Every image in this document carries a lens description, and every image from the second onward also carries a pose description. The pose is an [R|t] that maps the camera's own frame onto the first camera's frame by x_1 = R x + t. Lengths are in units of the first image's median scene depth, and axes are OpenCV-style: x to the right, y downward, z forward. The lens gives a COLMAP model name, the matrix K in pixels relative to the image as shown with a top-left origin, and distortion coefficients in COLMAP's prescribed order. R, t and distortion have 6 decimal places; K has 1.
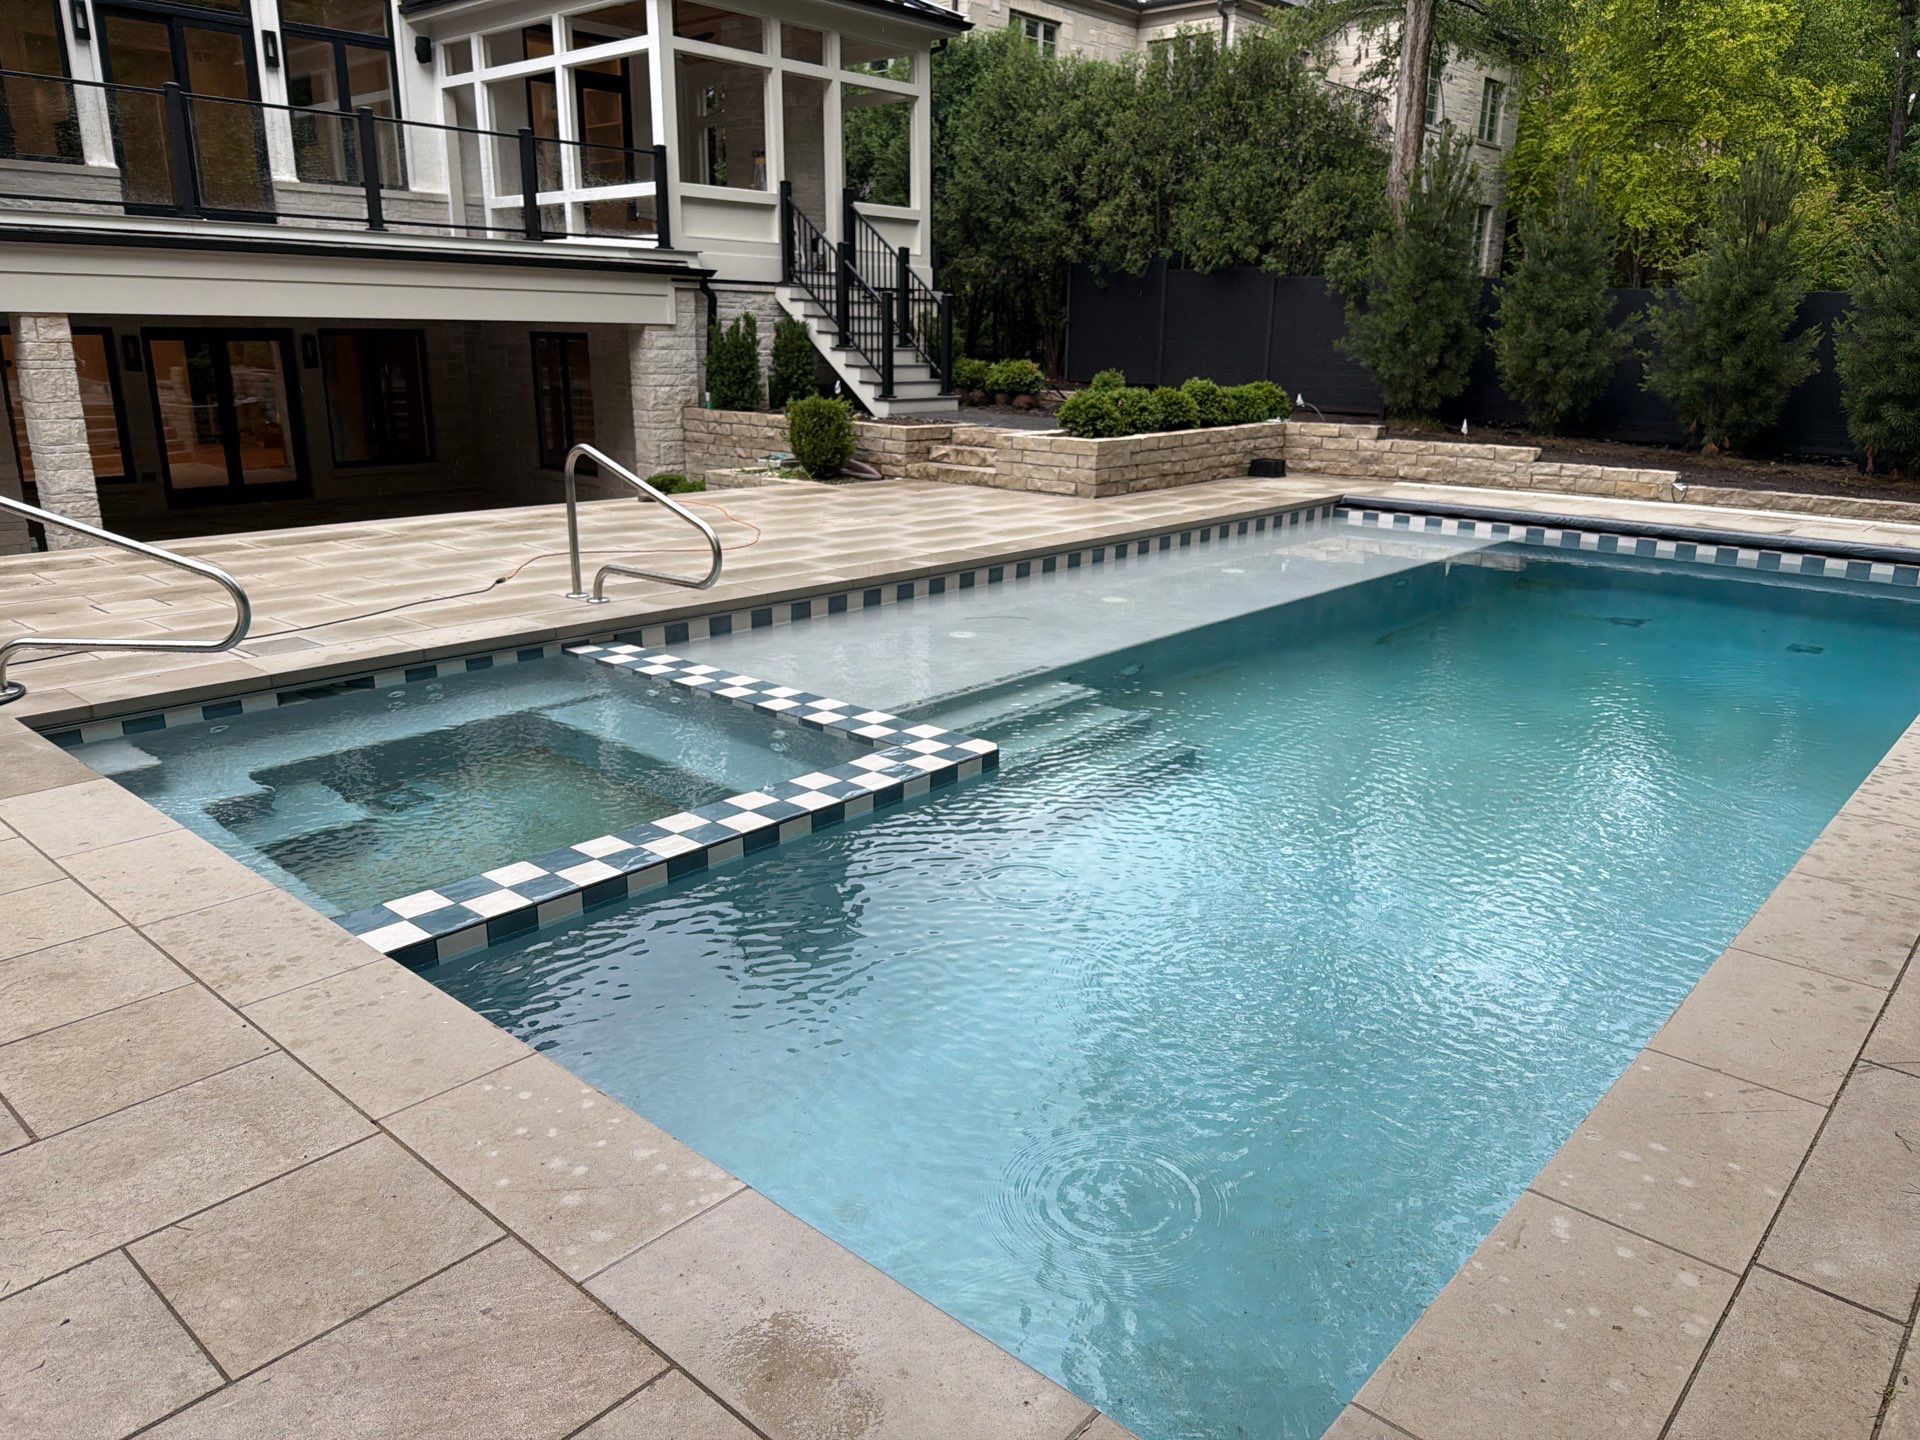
lens RADIAL K [[1353.0, 0, 968.7], [0, 1353.0, 727.1], [0, 0, 1]] dist [0.050371, -0.061746]
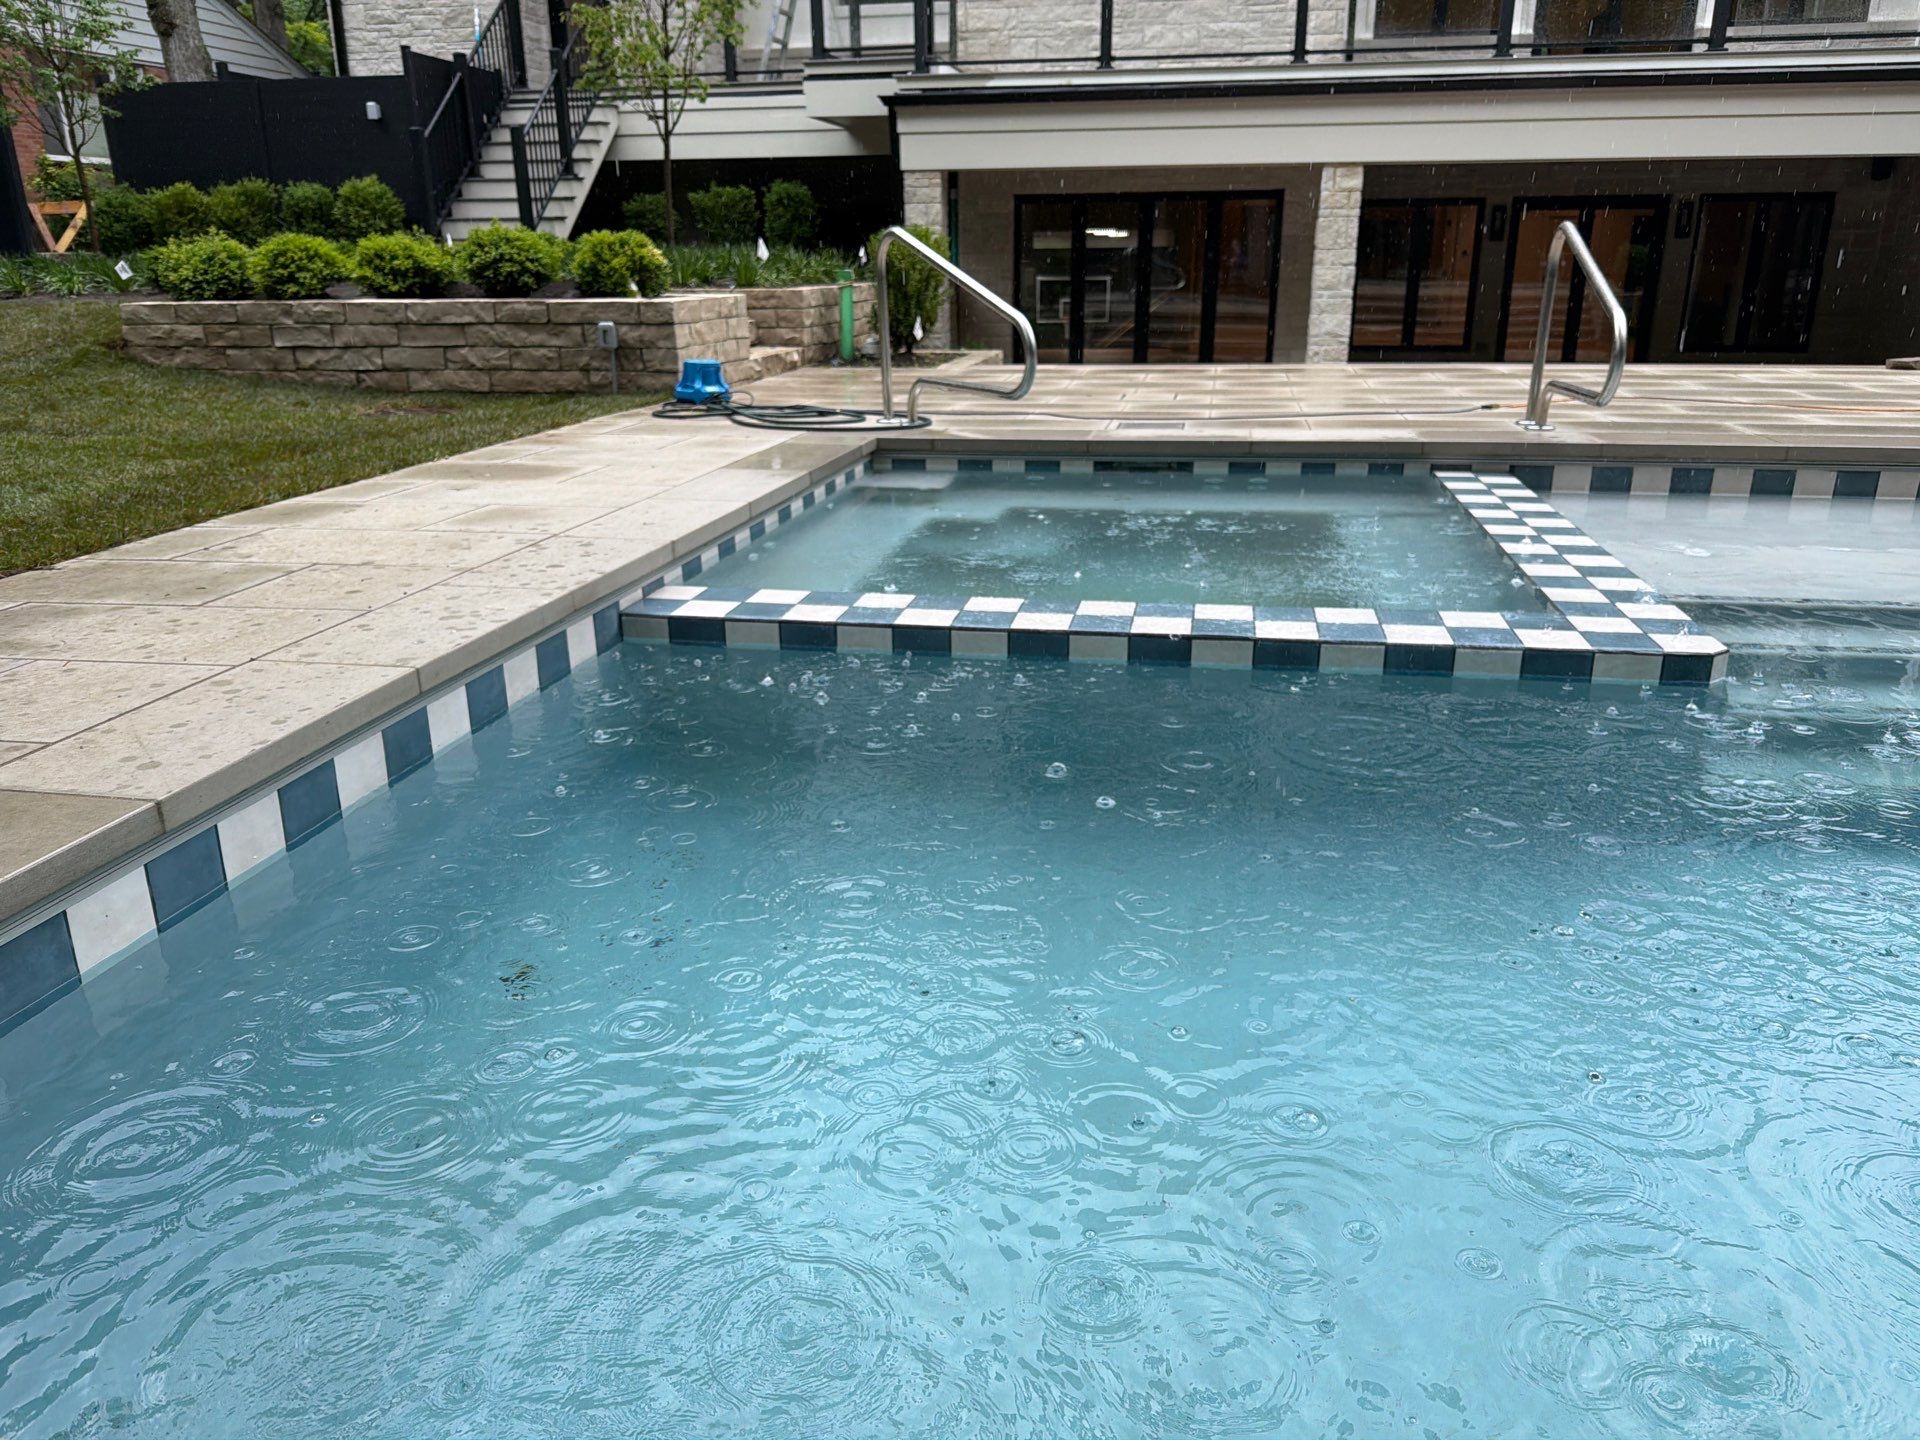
lens RADIAL K [[1372.3, 0, 960.0], [0, 1372.3, 720.0], [0, 0, 1]] dist [0.001045, -0.001535]
pose [[0.514415, 0.261222, -0.816787, 0.115228], [-0.229713, 0.959641, 0.162236, 0.007329], [0.826202, 0.104170, 0.553660, 0.145893]]
